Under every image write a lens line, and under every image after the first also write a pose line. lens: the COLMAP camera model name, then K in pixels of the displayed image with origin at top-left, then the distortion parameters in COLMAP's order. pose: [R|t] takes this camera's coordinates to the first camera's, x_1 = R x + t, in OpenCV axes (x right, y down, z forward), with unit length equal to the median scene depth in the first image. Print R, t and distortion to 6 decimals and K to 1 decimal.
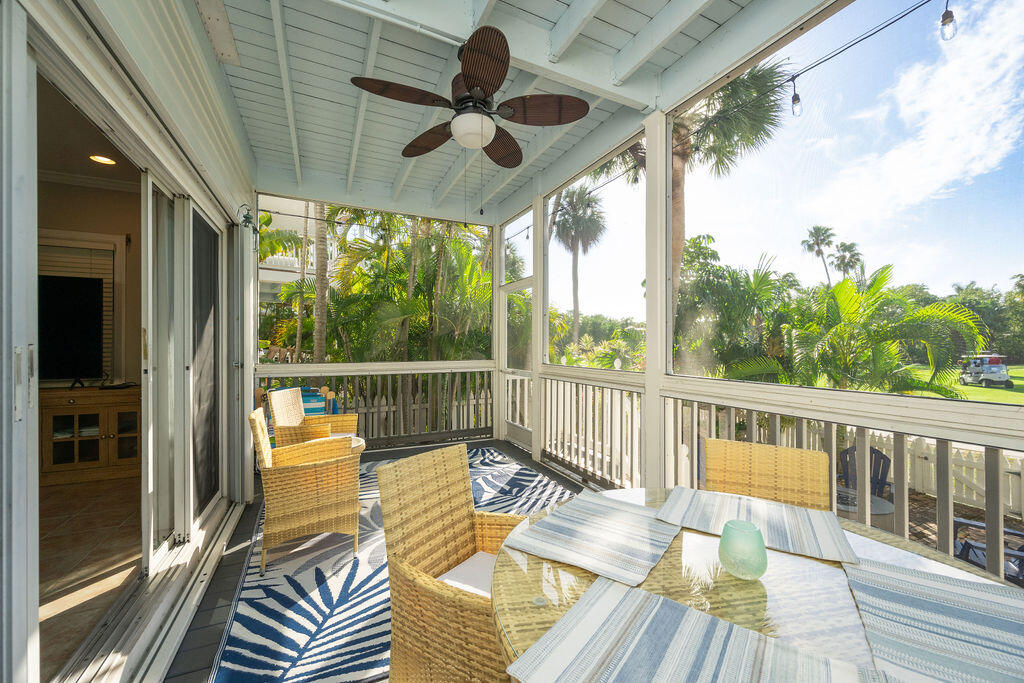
lens RADIAL K [[397.6, 0, 511.3], [0, 397.6, 346.2], [0, 0, 1]] dist [-0.002633, -0.000023]
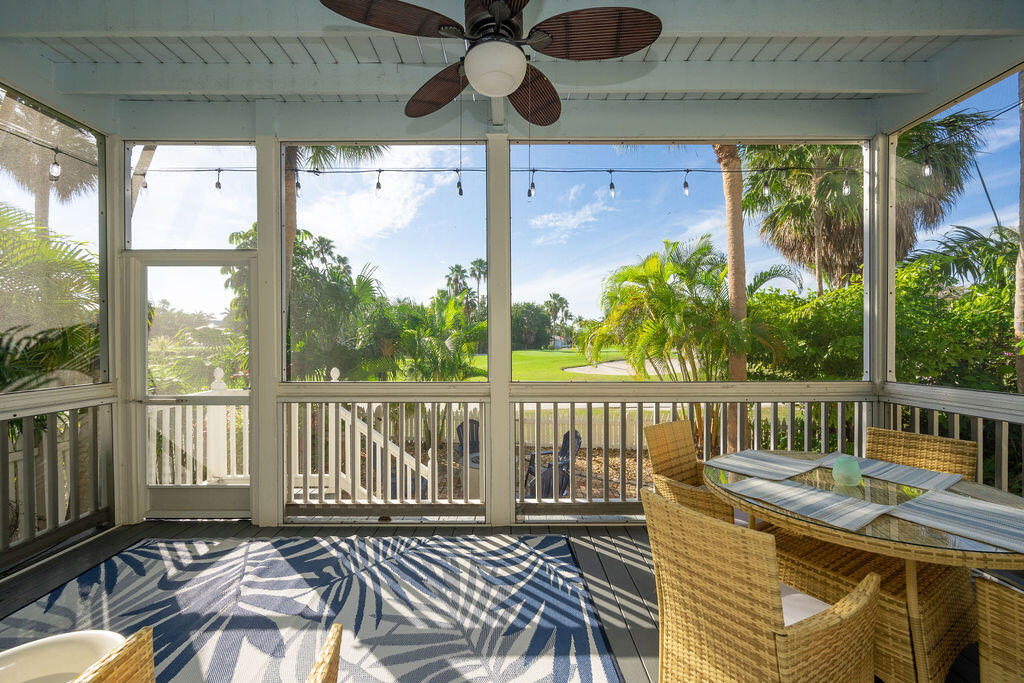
lens RADIAL K [[402.3, 0, 509.2], [0, 402.3, 340.9], [0, 0, 1]] dist [-0.002402, -0.000229]
pose [[0.434034, -0.004376, 0.900886, -0.407183], [0.008300, 0.999965, 0.000858, -0.025334], [-0.900859, 0.007104, 0.434055, 0.363665]]
